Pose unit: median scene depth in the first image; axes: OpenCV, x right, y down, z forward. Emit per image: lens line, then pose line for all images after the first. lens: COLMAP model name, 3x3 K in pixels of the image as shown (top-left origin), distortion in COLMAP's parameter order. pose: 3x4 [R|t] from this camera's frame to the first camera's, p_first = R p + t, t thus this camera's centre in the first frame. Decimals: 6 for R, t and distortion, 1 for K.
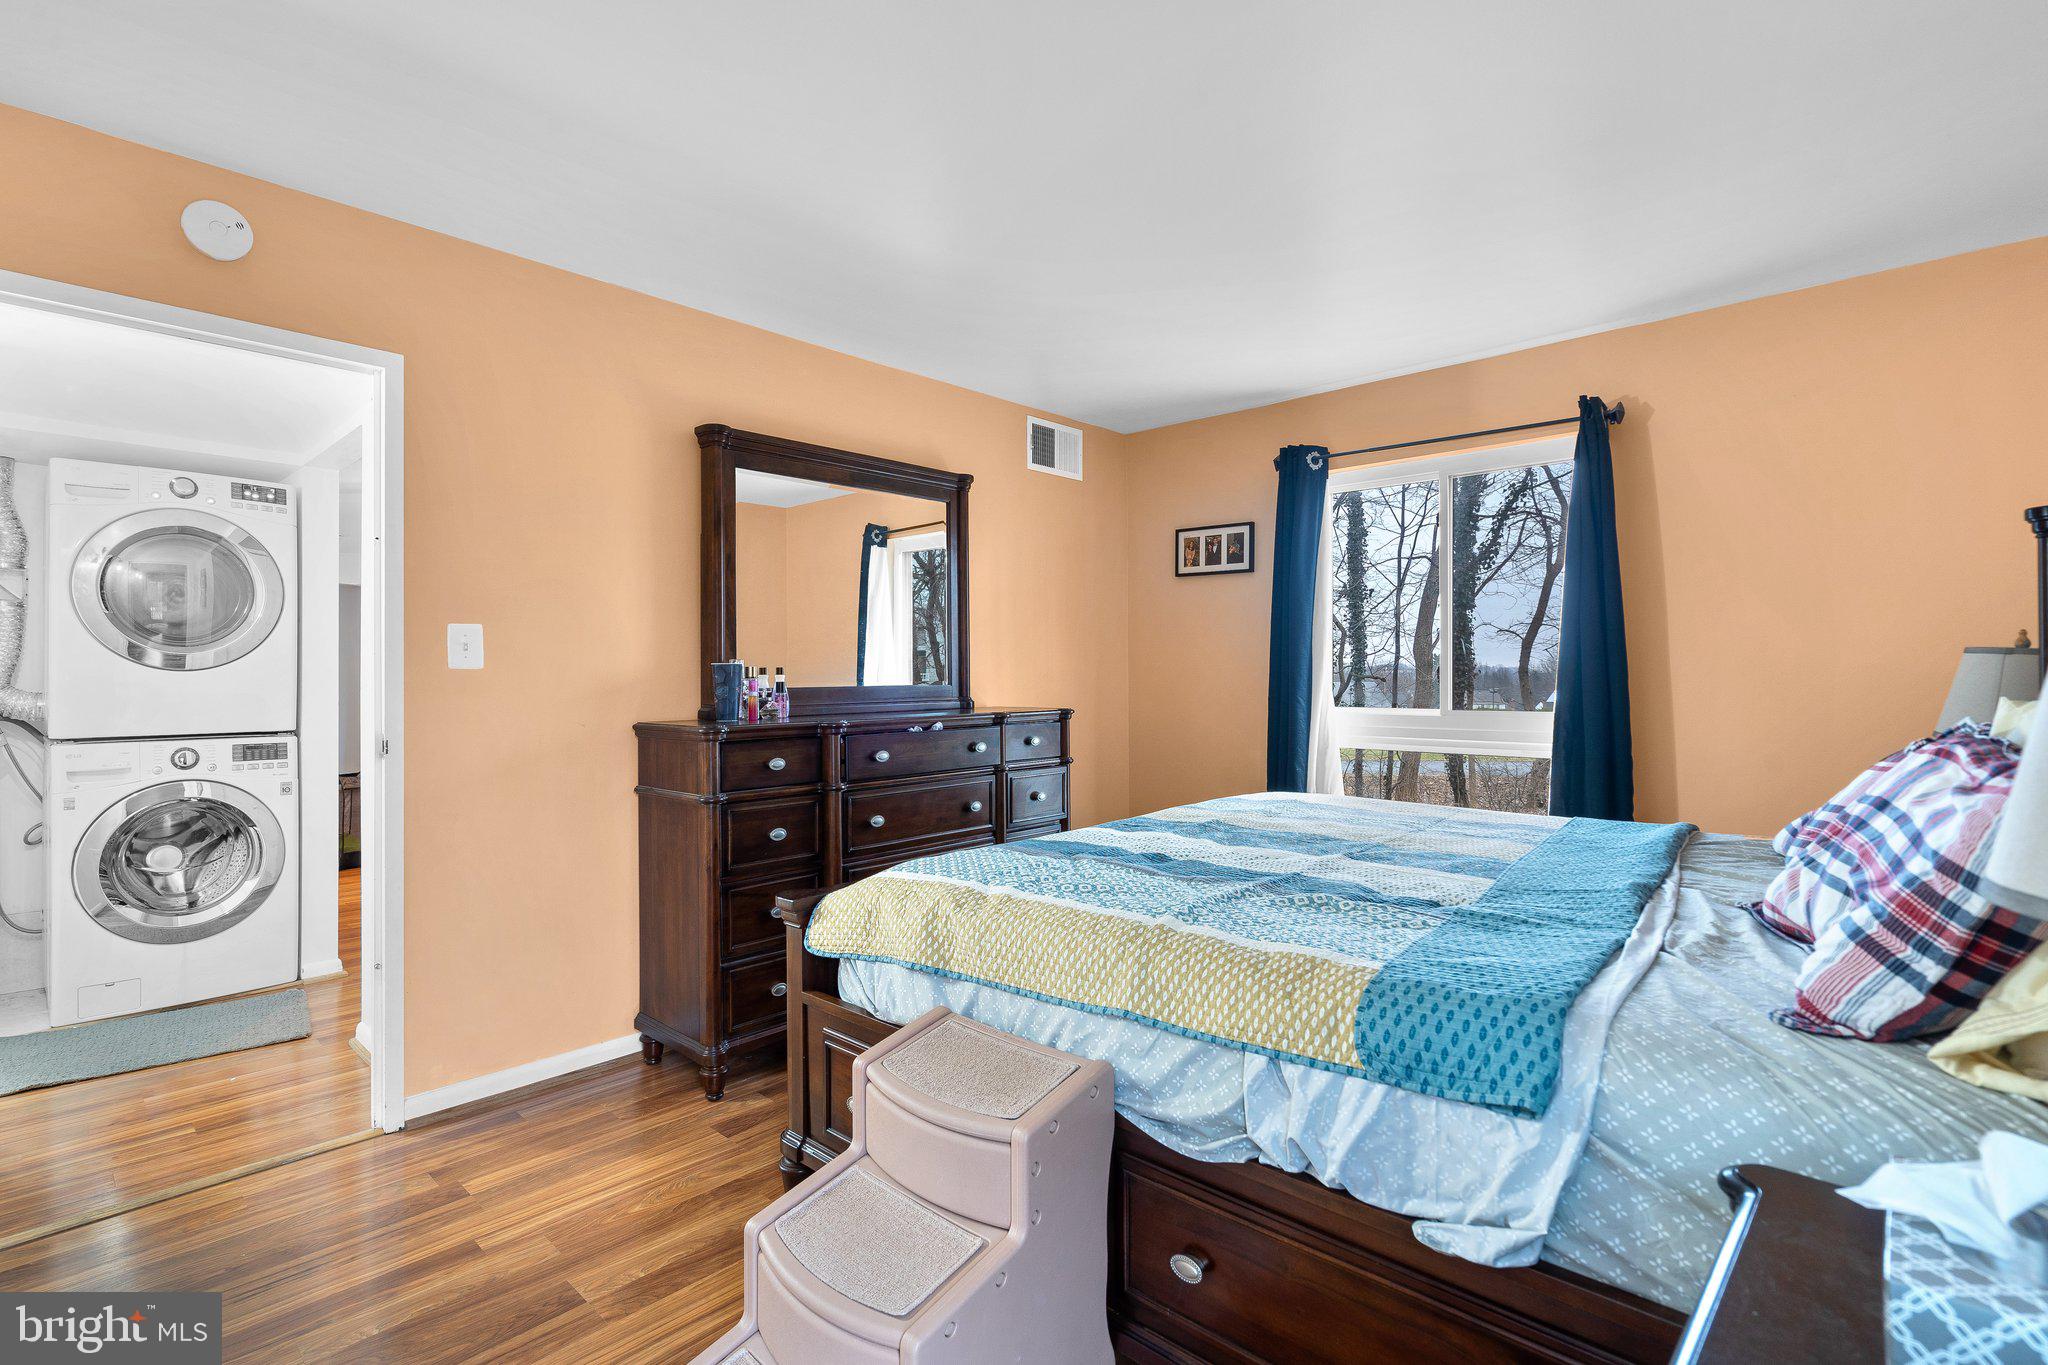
lens RADIAL K [[930.2, 0, 1011.5], [0, 930.2, 679.2], [0, 0, 1]] dist [-0.003004, 0.001147]
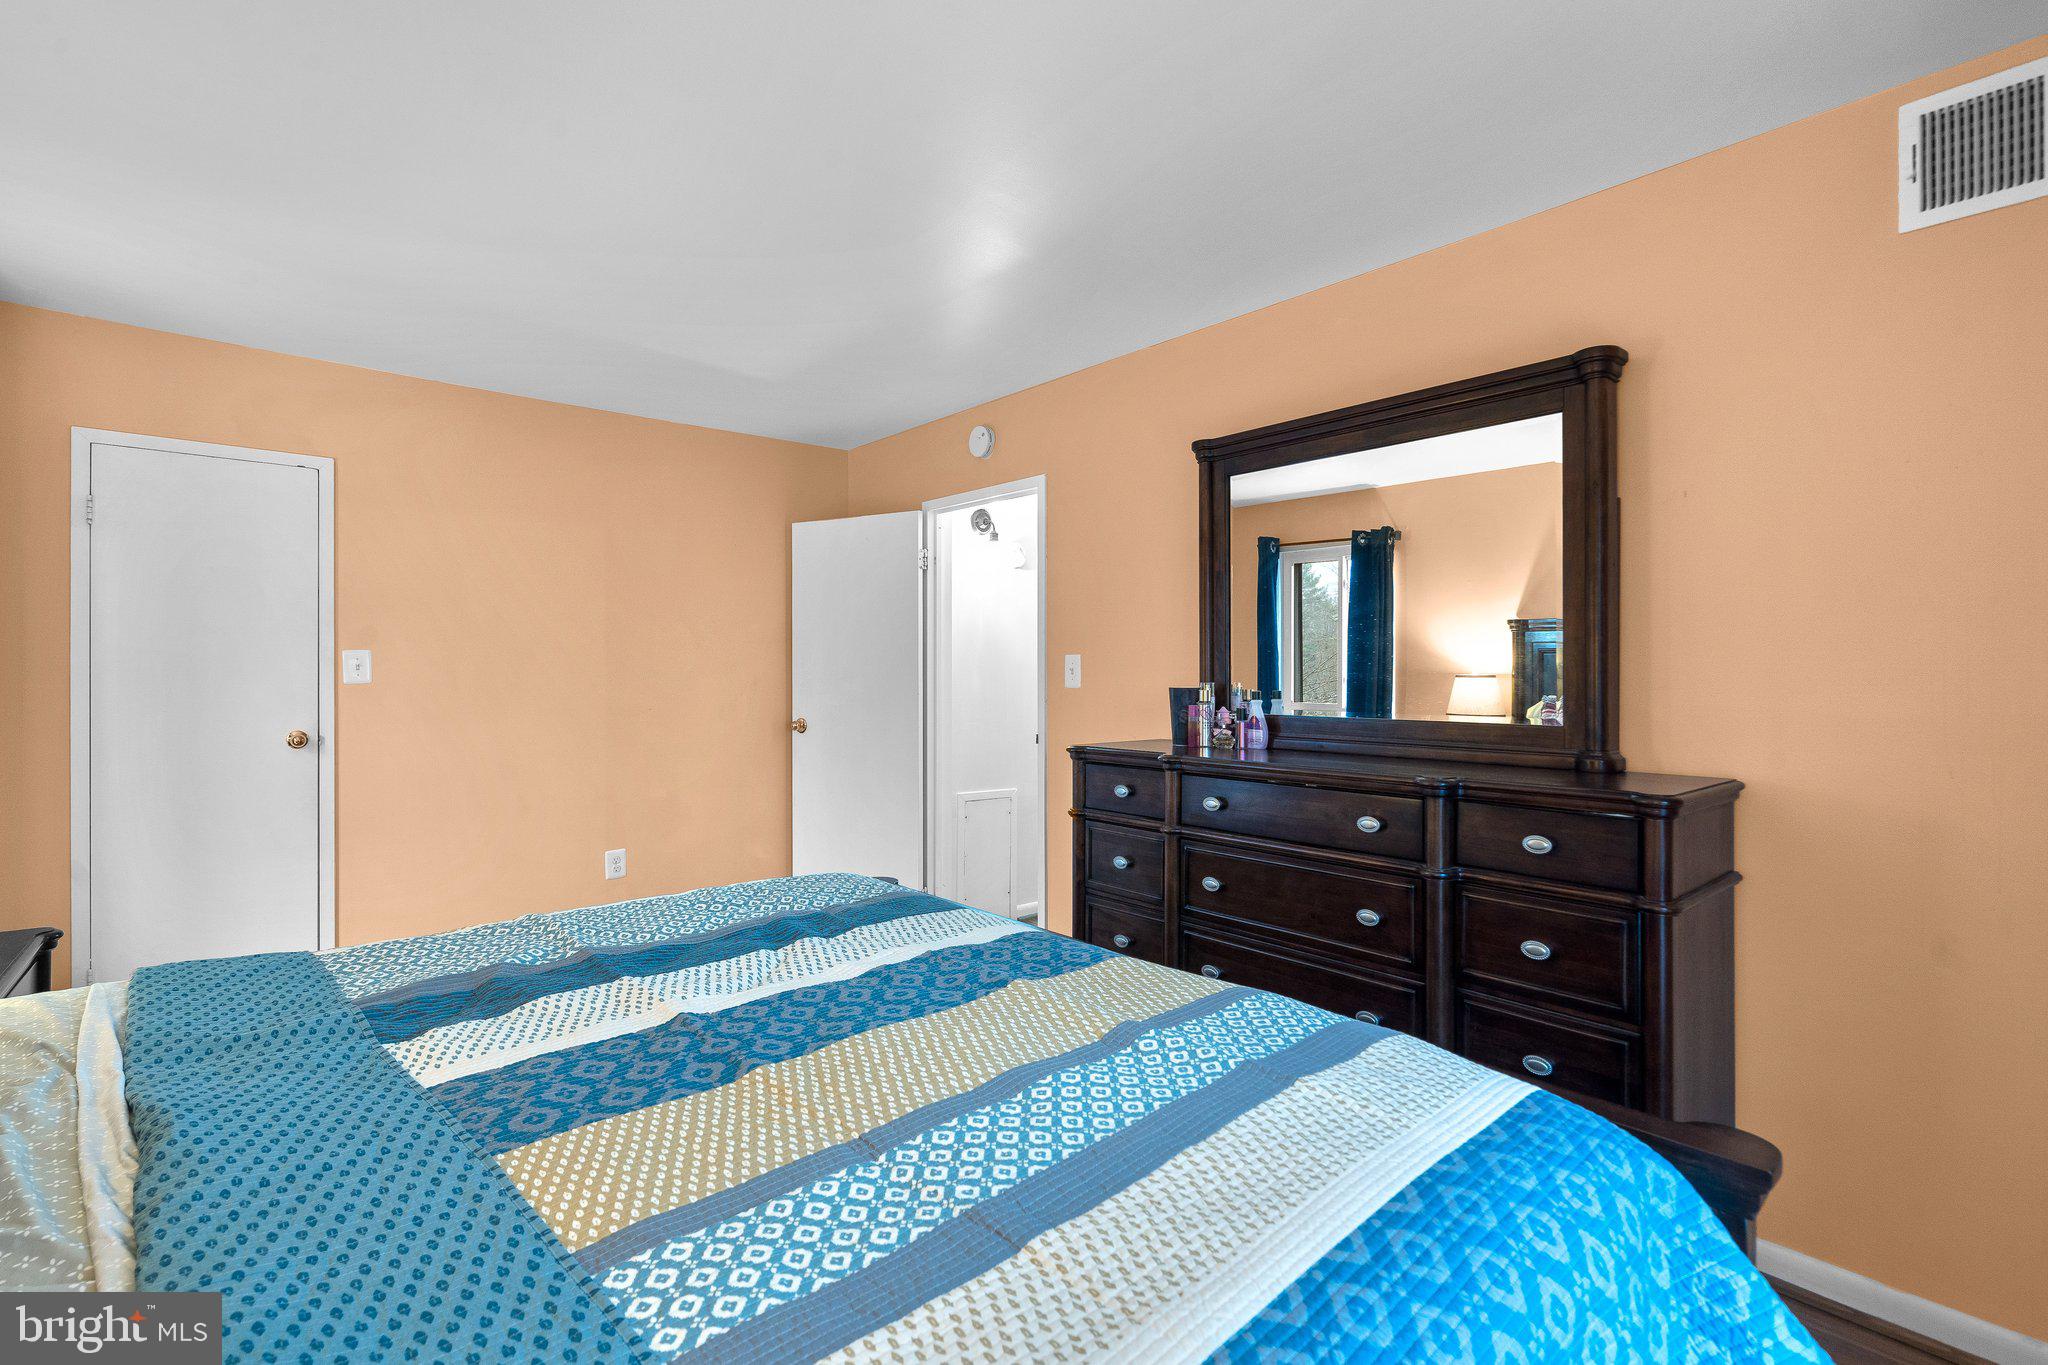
lens RADIAL K [[930.2, 0, 1011.5], [0, 930.2, 679.2], [0, 0, 1]] dist [-0.003004, 0.001147]
pose [[-0.111451, -0.001129, -0.993769, 0.647849], [-0.027148, 0.999630, 0.001909, -0.019636], [0.993399, 0.027191, -0.111441, 0.885269]]
